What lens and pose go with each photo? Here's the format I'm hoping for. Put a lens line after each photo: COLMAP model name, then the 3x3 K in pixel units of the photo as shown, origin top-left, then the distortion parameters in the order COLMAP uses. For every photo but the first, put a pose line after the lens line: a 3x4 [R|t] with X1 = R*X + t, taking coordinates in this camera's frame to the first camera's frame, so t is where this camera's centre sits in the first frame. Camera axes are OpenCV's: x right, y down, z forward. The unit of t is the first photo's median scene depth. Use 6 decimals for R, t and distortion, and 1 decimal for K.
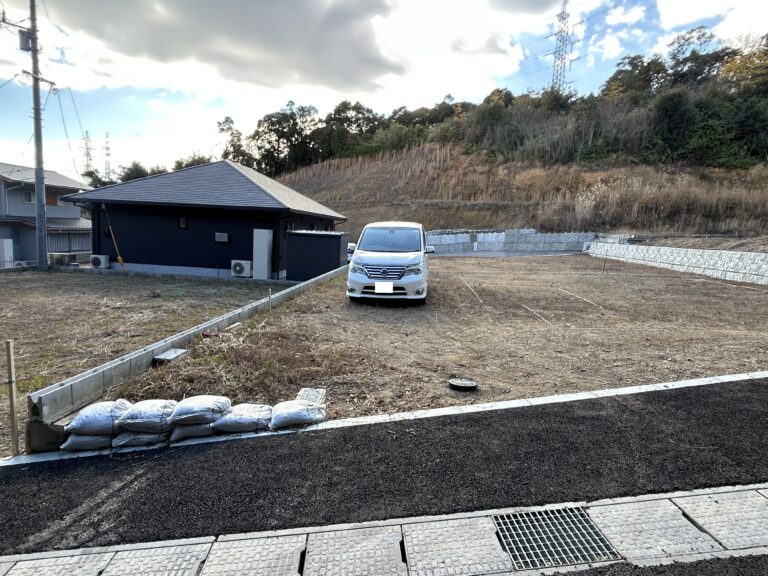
lens RADIAL K [[462.0, 0, 384.0], [0, 462.0, 288.0], [0, 0, 1]] dist [-0.004810, 0.001418]
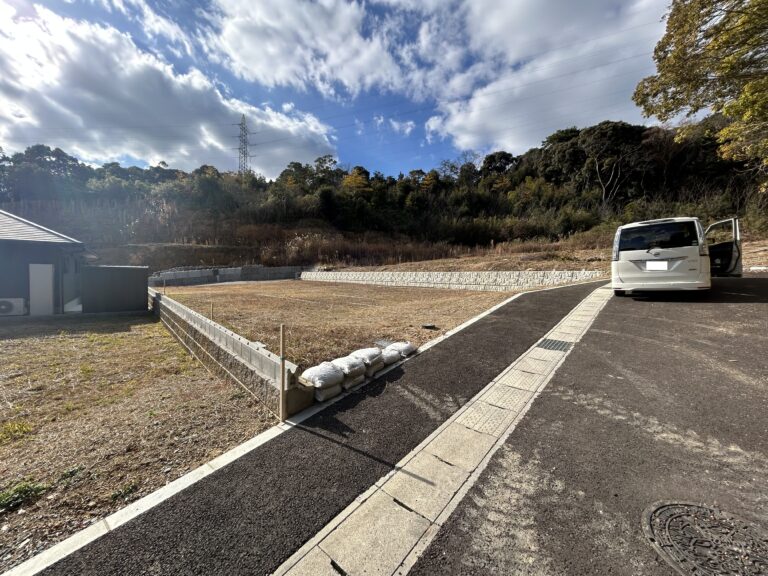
lens RADIAL K [[311.1, 0, 382.6], [0, 311.1, 287.8], [0, 0, 1]] dist [-0.001566, 0.000244]
pose [[0.708916, -0.064711, 0.702318, -0.098592], [0.107408, 0.994073, -0.016824, 0.004821], [-0.697066, 0.087362, 0.711665, 0.017350]]
